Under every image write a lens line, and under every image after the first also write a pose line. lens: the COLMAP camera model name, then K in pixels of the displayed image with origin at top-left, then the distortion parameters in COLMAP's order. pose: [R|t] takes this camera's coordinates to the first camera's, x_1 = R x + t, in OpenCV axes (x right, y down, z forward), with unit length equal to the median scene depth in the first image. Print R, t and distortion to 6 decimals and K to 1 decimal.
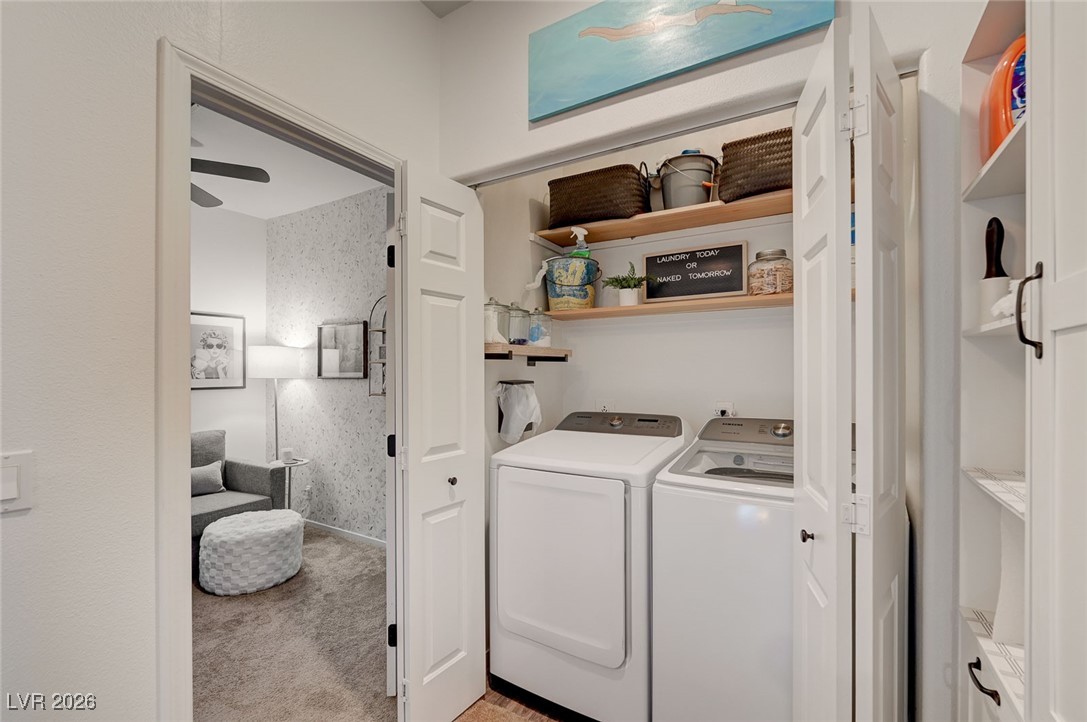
lens RADIAL K [[460.6, 0, 547.8], [0, 460.6, 368.0], [0, 0, 1]] dist [-0.003970, 0.000210]
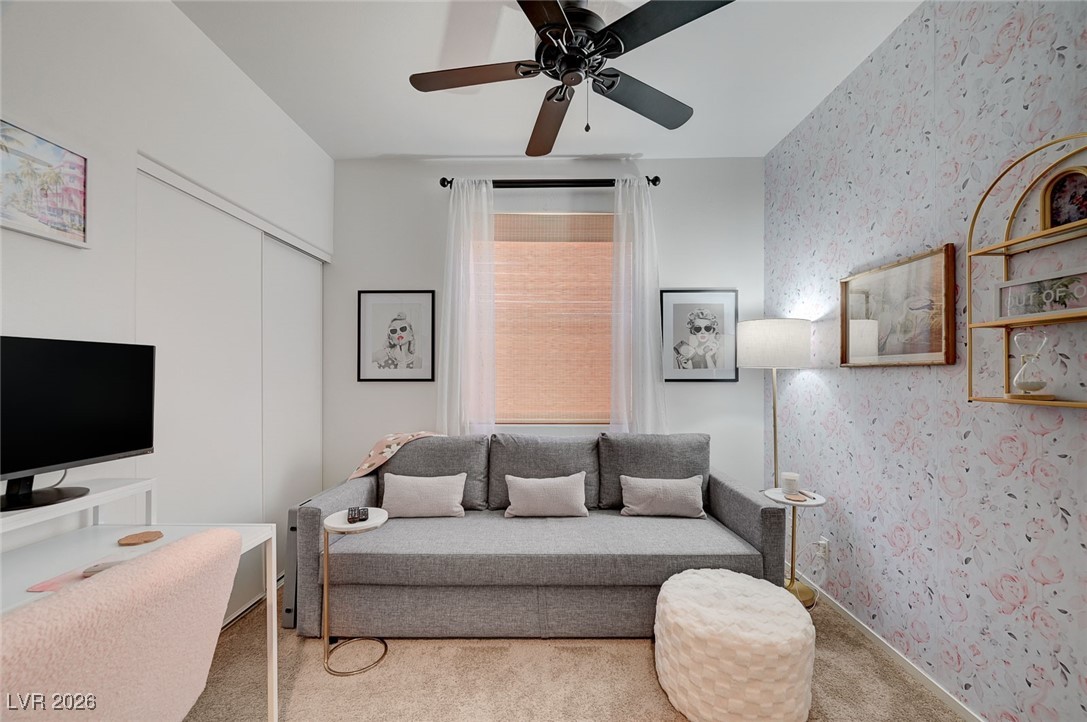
lens RADIAL K [[426.7, 0, 550.1], [0, 426.7, 374.5], [0, 0, 1]] dist [0.000533, 0.000349]
pose [[0.497604, 0.006940, -0.867377, -0.207718], [0.007949, 0.999890, 0.012560, 0.022250], [0.867368, -0.013145, 0.497494, 0.397748]]
